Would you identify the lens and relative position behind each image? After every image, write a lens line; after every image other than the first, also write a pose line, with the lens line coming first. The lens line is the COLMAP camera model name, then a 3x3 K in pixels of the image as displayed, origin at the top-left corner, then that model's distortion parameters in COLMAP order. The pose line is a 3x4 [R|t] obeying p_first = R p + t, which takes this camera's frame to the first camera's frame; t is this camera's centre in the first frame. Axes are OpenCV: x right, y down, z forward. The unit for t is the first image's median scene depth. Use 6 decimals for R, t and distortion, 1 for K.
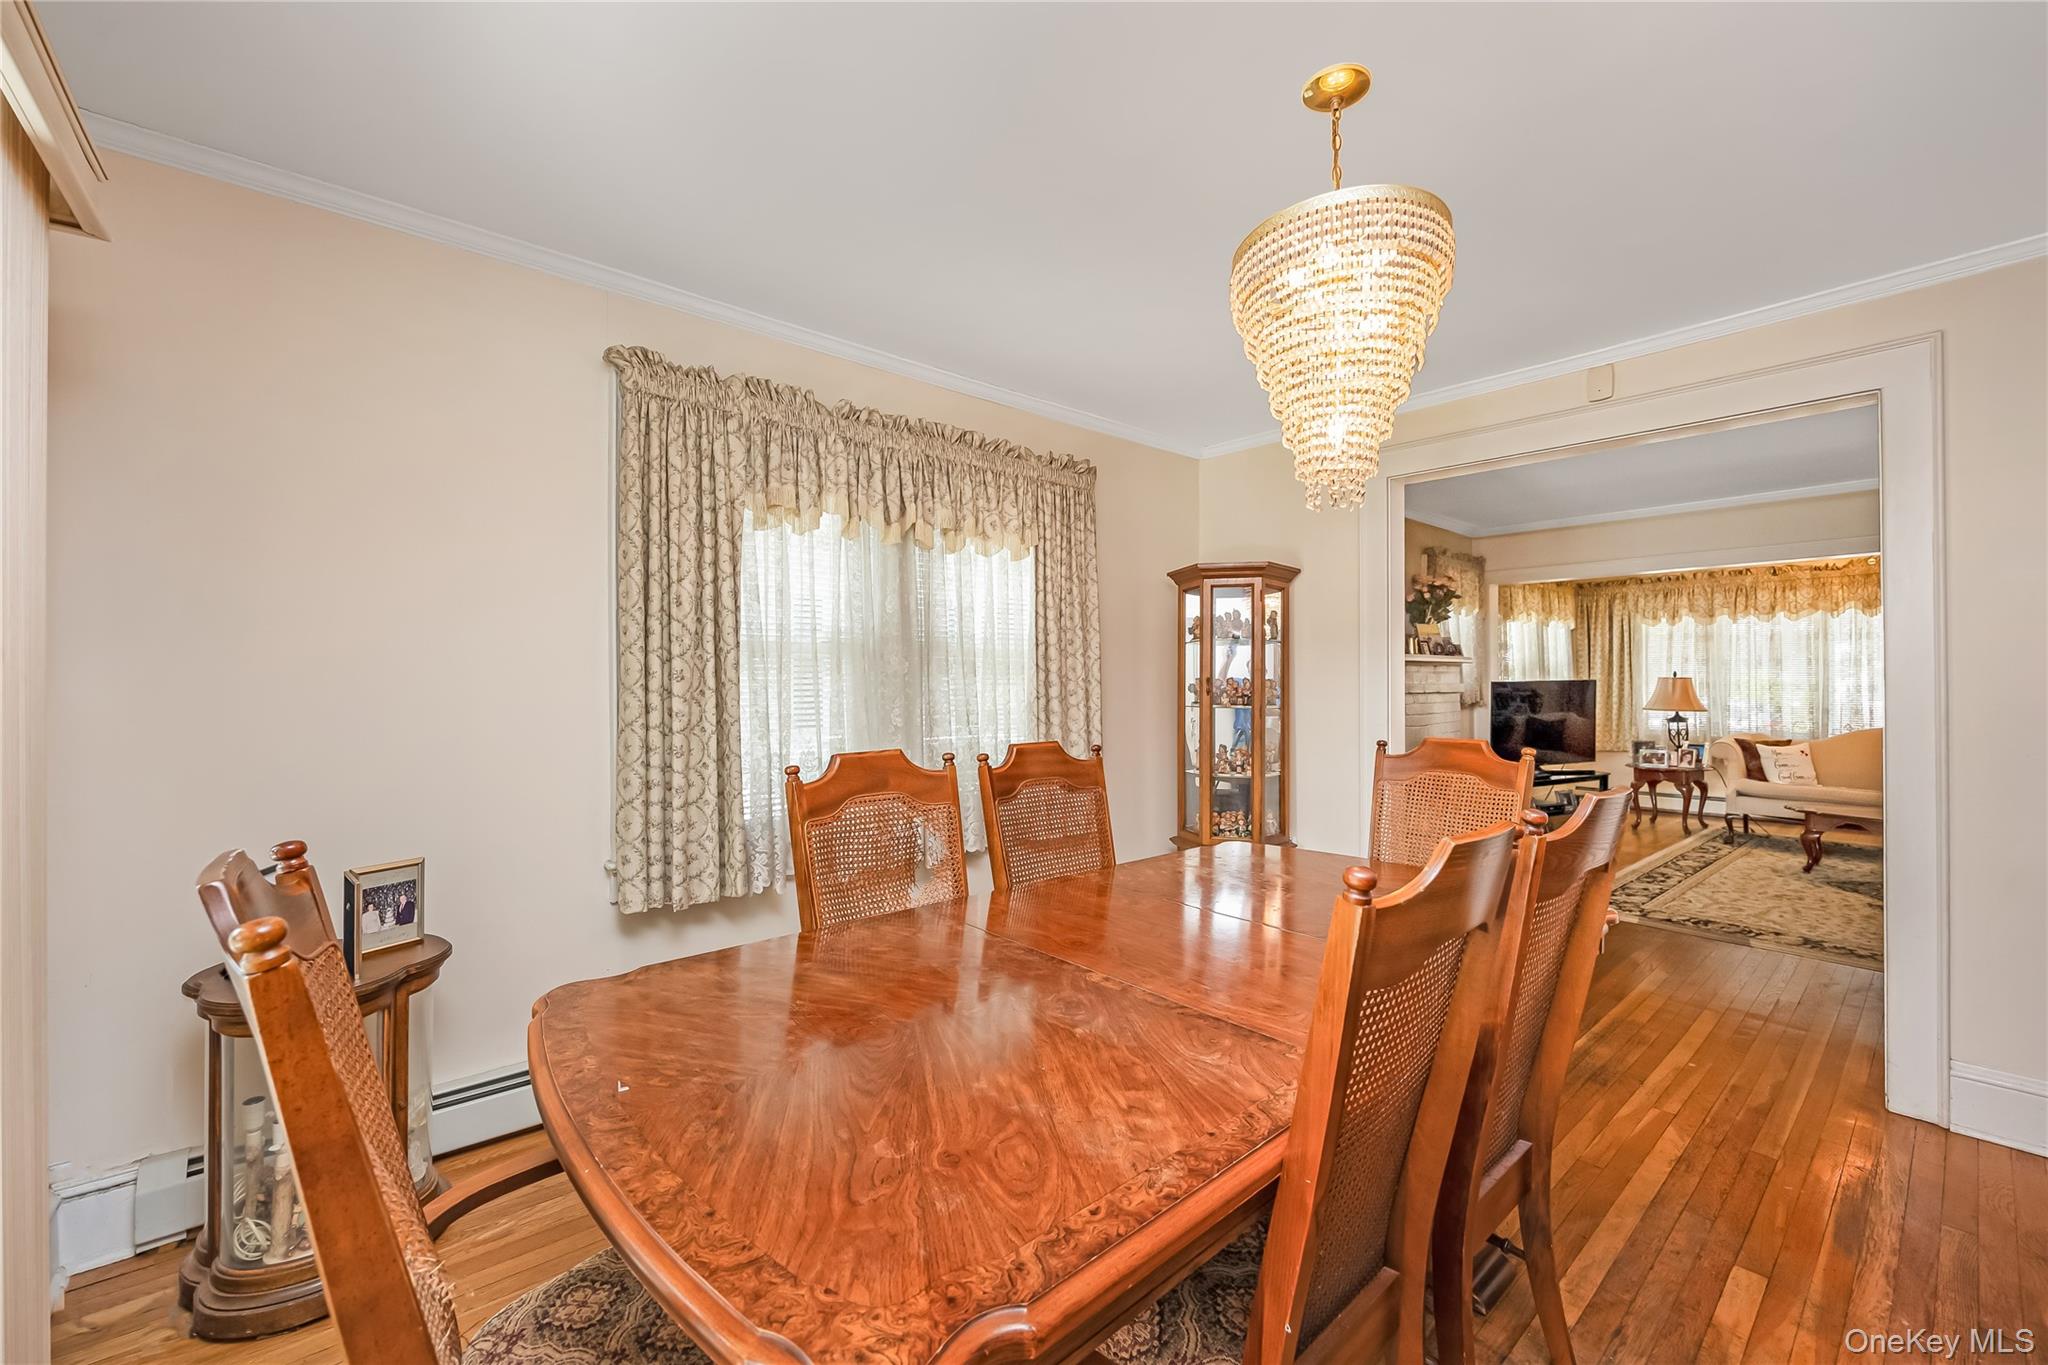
lens RADIAL K [[781.2, 0, 1029.8], [0, 781.2, 681.0], [0, 0, 1]] dist [-0.004382, -0.000301]
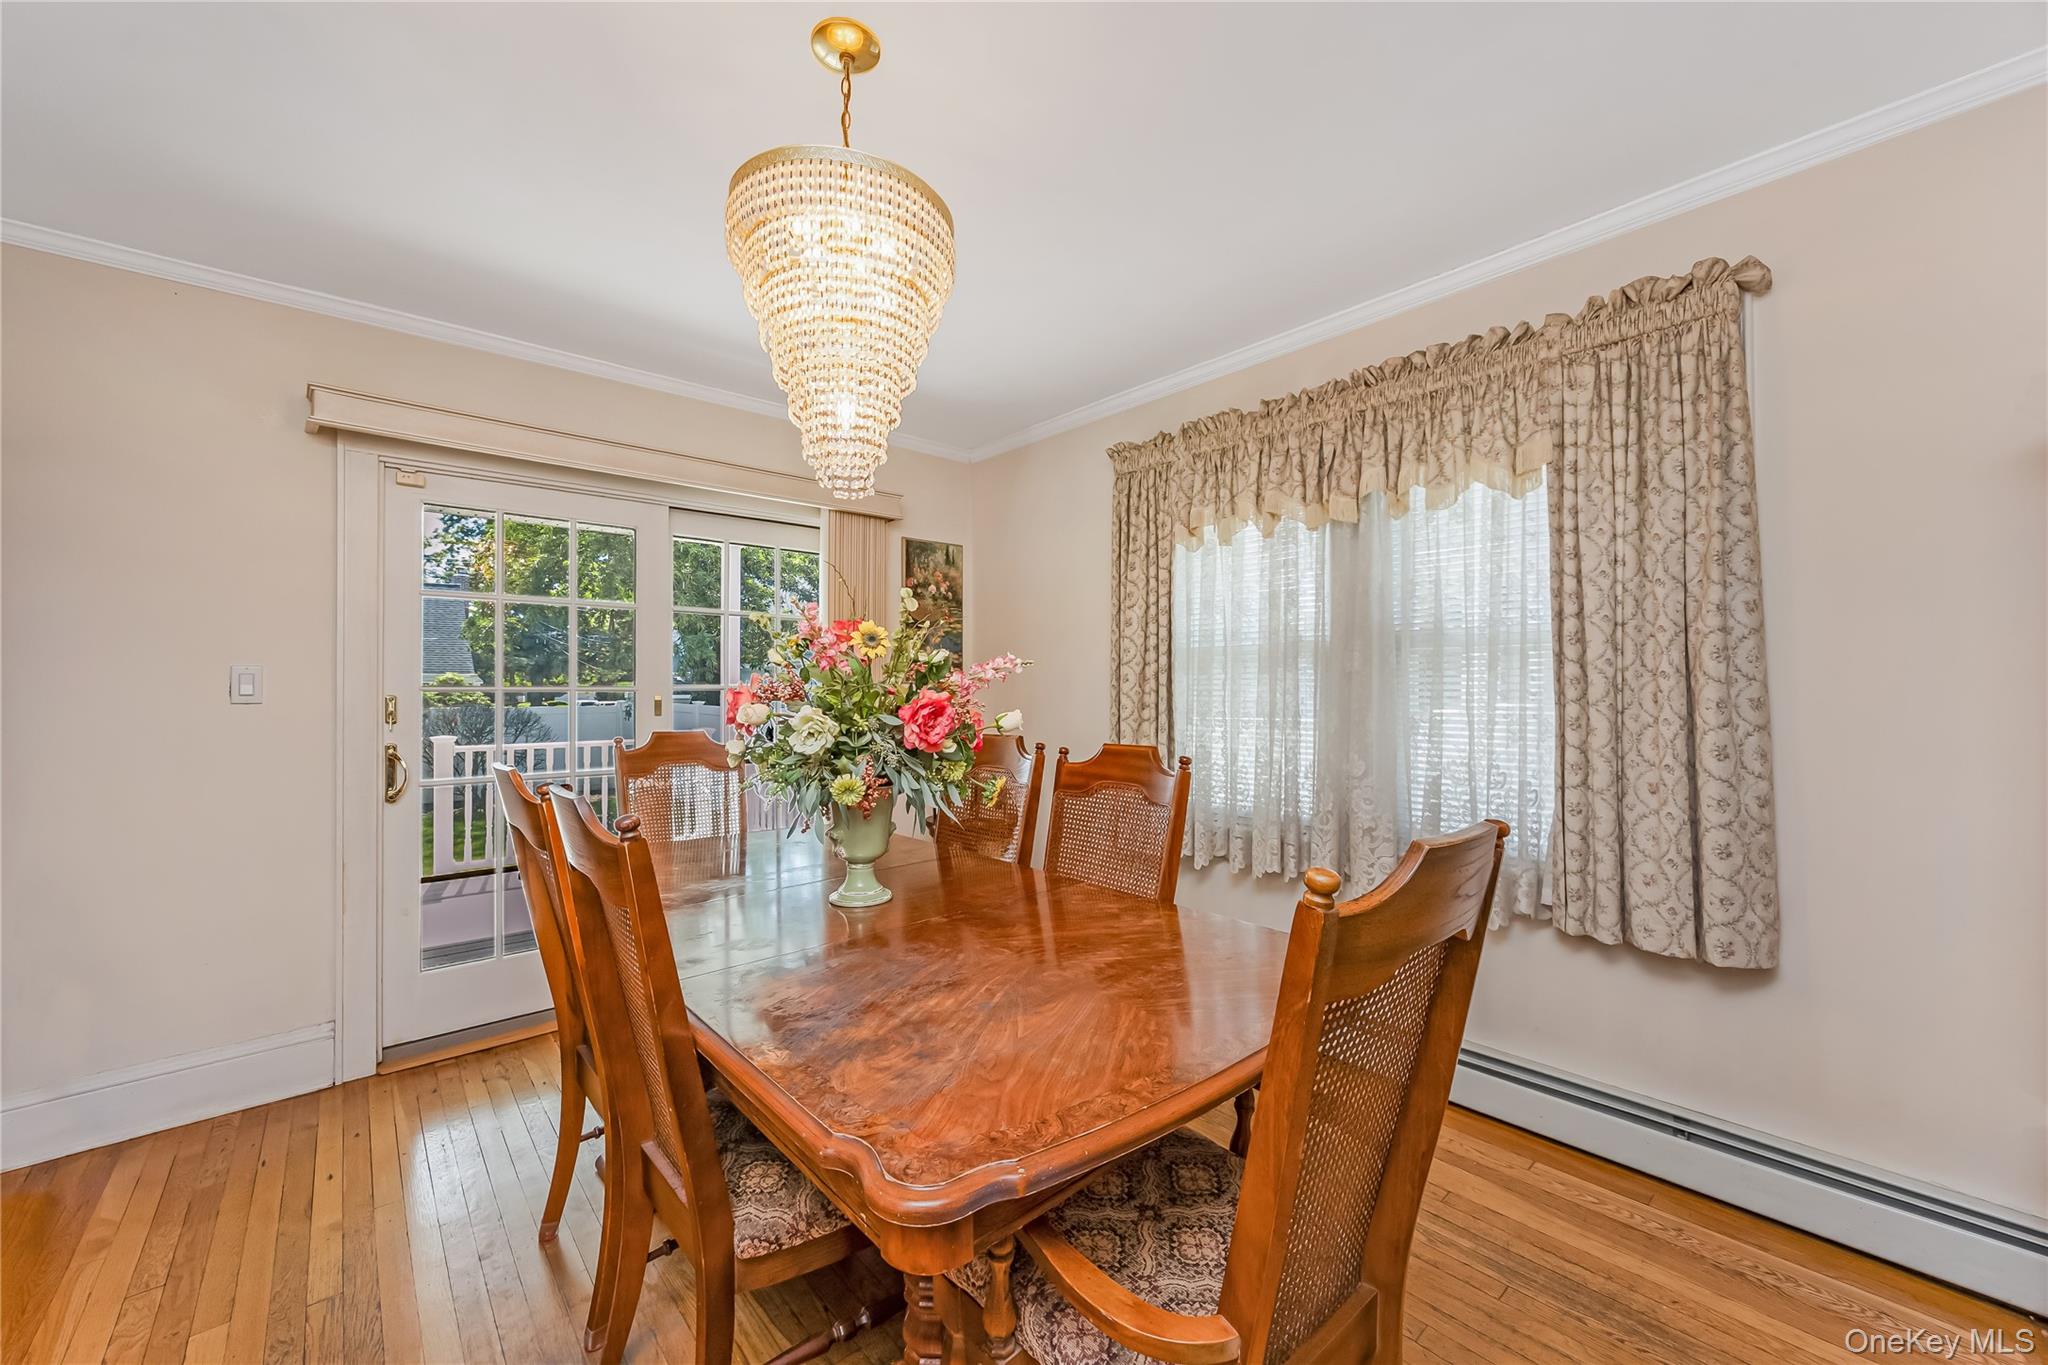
lens RADIAL K [[781.2, 0, 1027.6], [0, 781.2, 691.1], [0, 0, 1]] dist [-0.004382, -0.000301]
pose [[0.032795, -0.005275, -0.999448, 0.298393], [0.000216, 0.999986, -0.005271, 0.006123], [0.999462, -0.000043, 0.032796, 0.268039]]
